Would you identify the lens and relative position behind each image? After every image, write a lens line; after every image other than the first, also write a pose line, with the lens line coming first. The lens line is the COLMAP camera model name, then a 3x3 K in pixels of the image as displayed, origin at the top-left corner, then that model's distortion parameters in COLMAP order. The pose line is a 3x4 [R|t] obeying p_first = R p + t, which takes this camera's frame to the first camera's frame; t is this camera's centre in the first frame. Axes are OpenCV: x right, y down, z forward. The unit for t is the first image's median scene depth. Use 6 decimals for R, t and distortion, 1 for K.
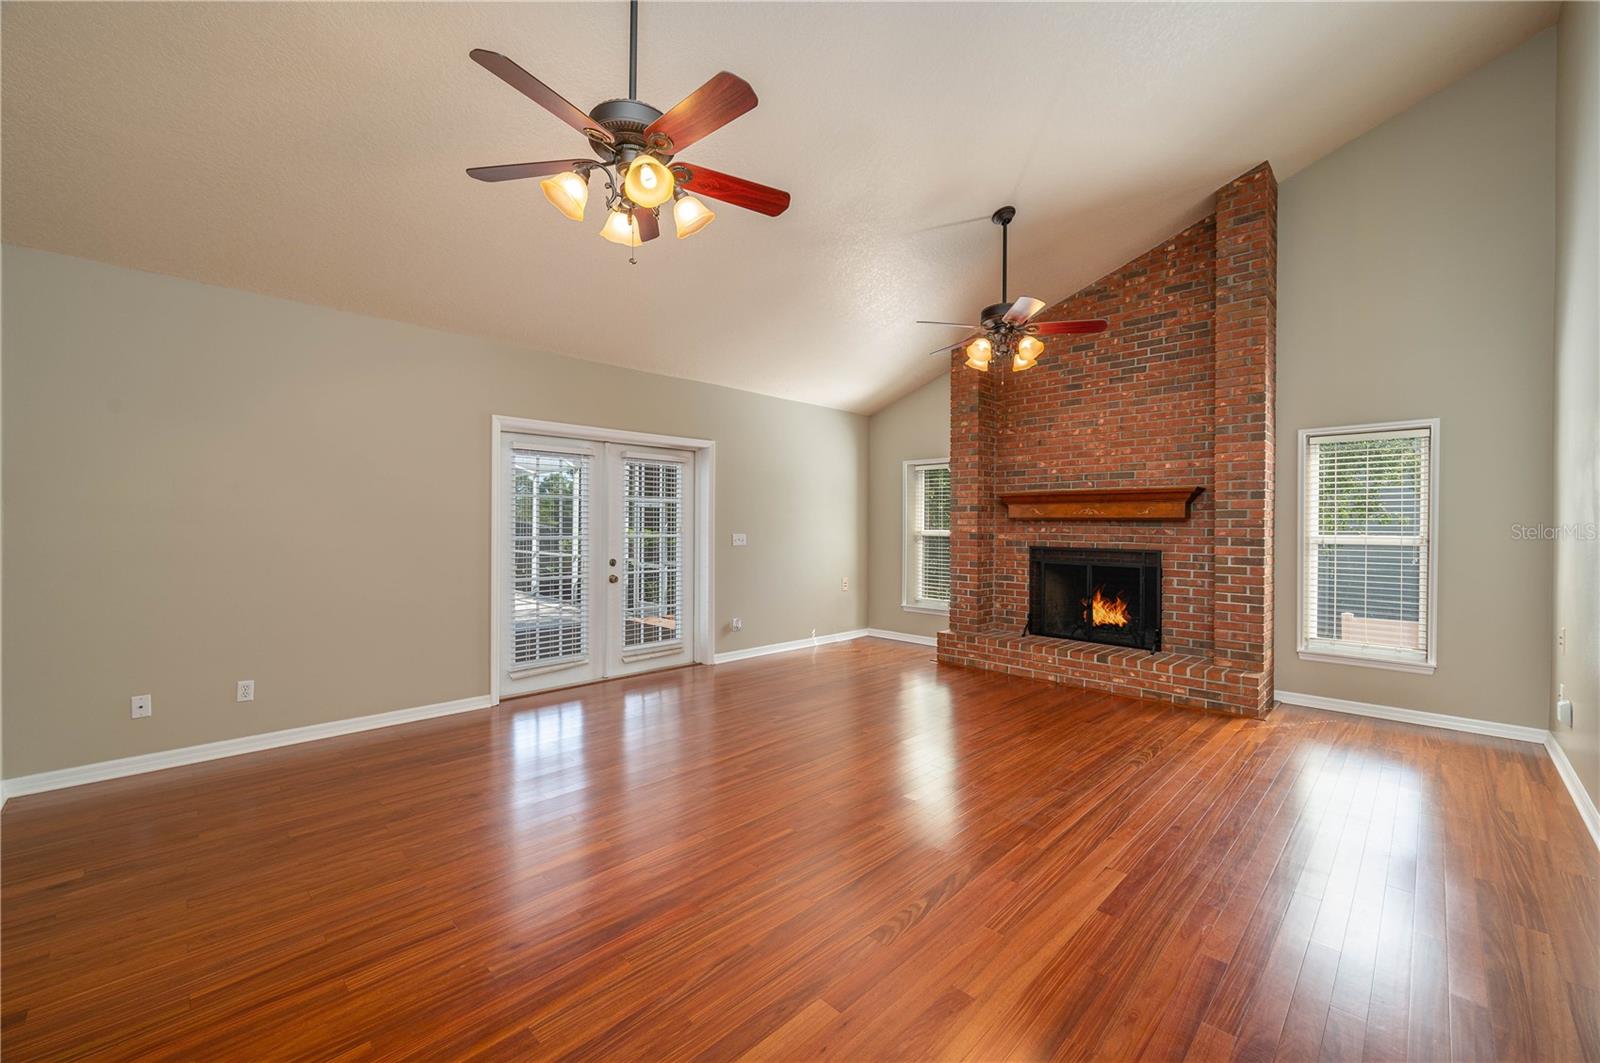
lens RADIAL K [[645.2, 0, 807.3], [0, 645.2, 529.7], [0, 0, 1]] dist [0.008961, 0.000317]
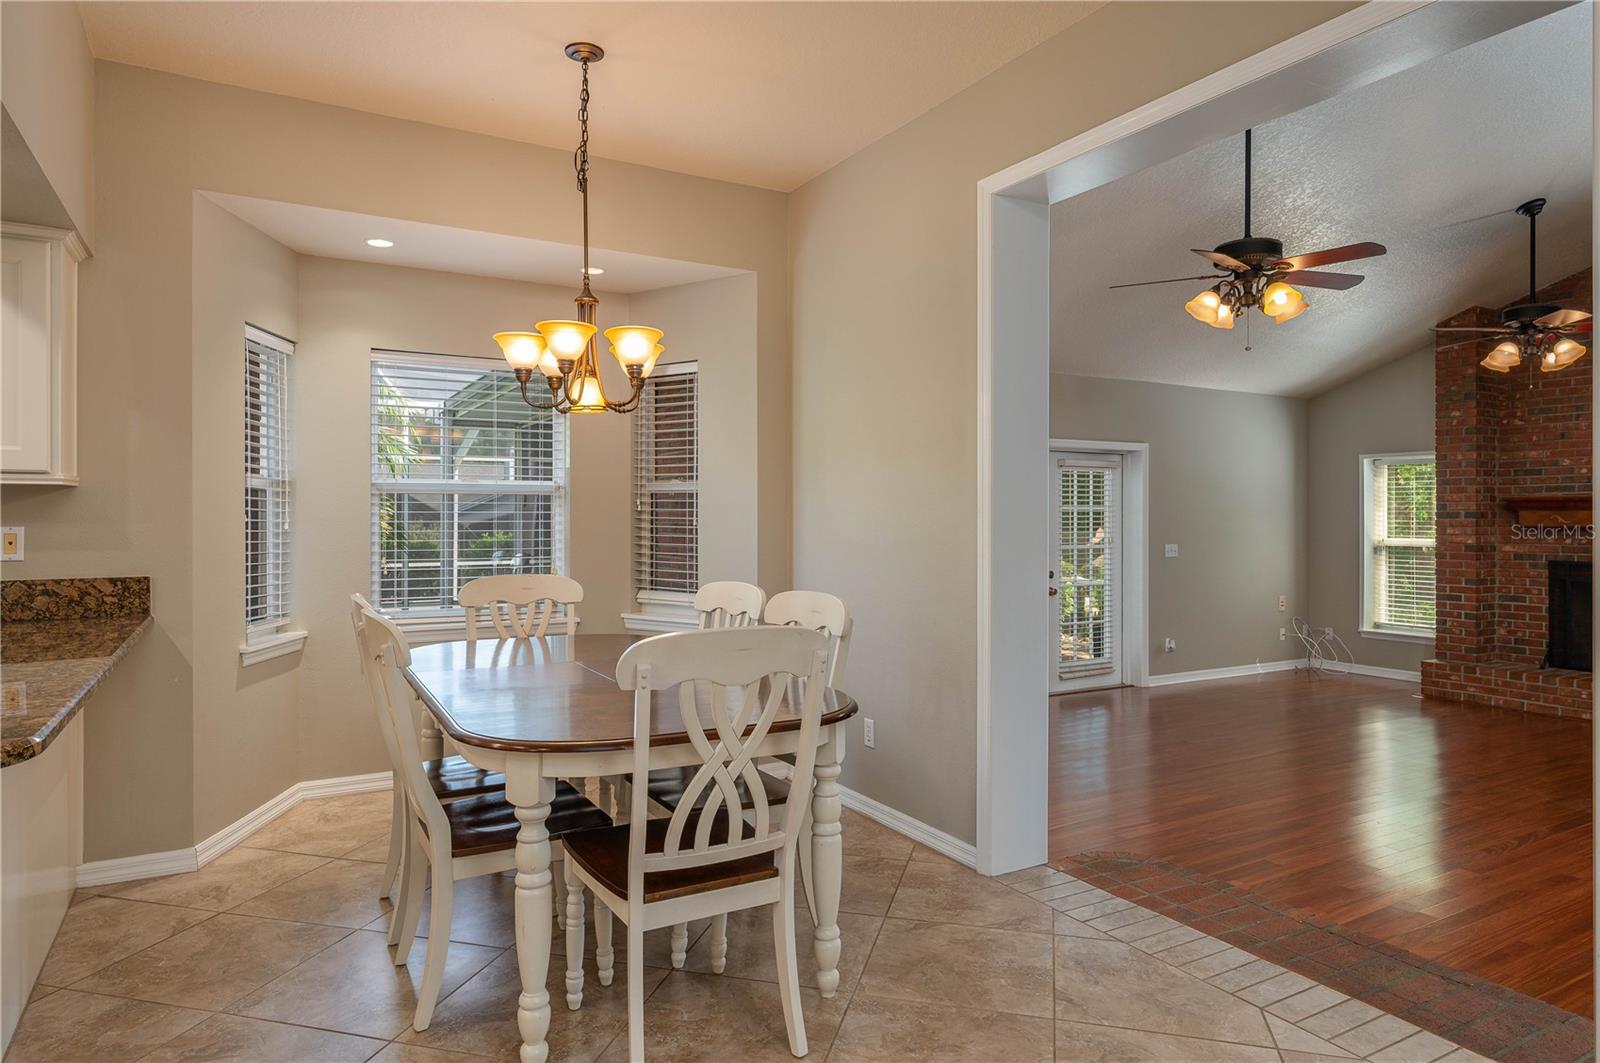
lens RADIAL K [[959.7, 0, 795.3], [0, 959.7, 520.4], [0, 0, 1]] dist [-0.010876, -0.001945]
pose [[0.959152, -0.003757, -0.282866, -0.235772], [0.002480, 0.999985, -0.004874, -0.022271], [0.282880, 0.003973, 0.959147, -0.442122]]
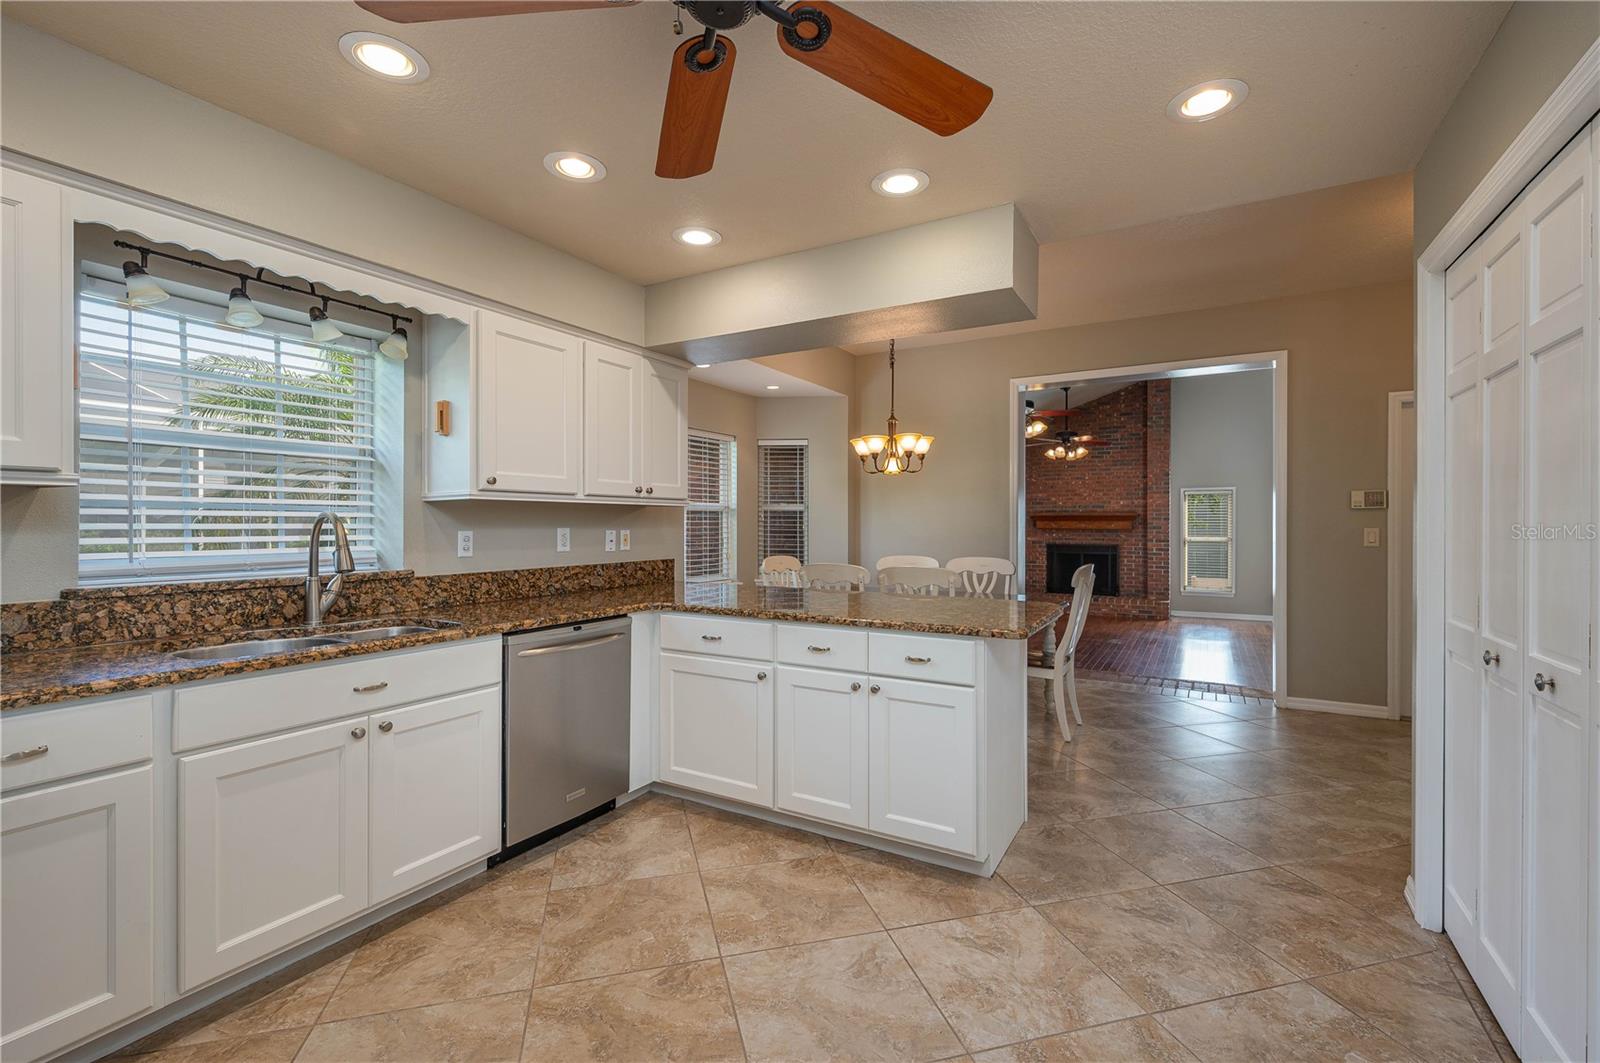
lens RADIAL K [[687.0, 0, 796.7], [0, 687.0, 530.5], [0, 0, 1]] dist [-0.012834, -0.000446]
pose [[0.973911, -0.006048, 0.226848, -0.775986], [0.005159, 0.999977, 0.004513, -0.024181], [-0.226870, -0.003225, 0.973920, -0.713522]]
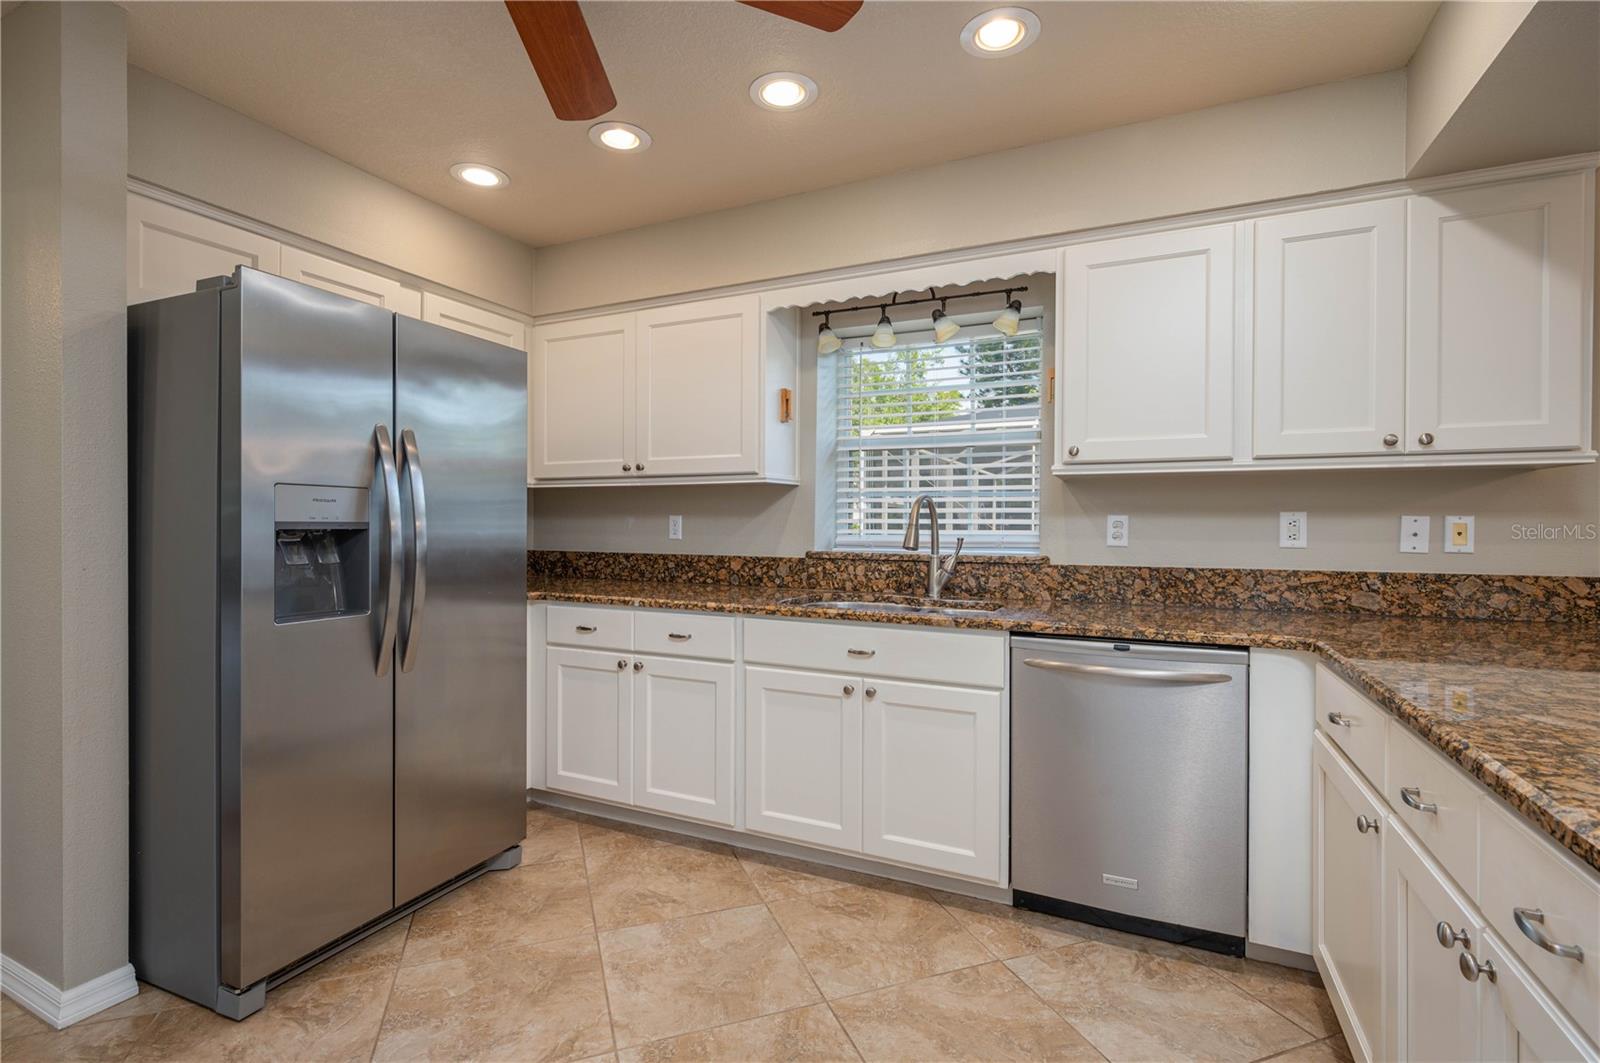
lens RADIAL K [[736.2, 0, 791.6], [0, 736.2, 527.8], [0, 0, 1]] dist [-0.002088, -0.001211]
pose [[0.304117, 0.015821, -0.952503, -0.539091], [-0.001388, 0.999868, 0.016165, -0.021963], [0.952634, -0.003594, 0.304099, -0.498523]]
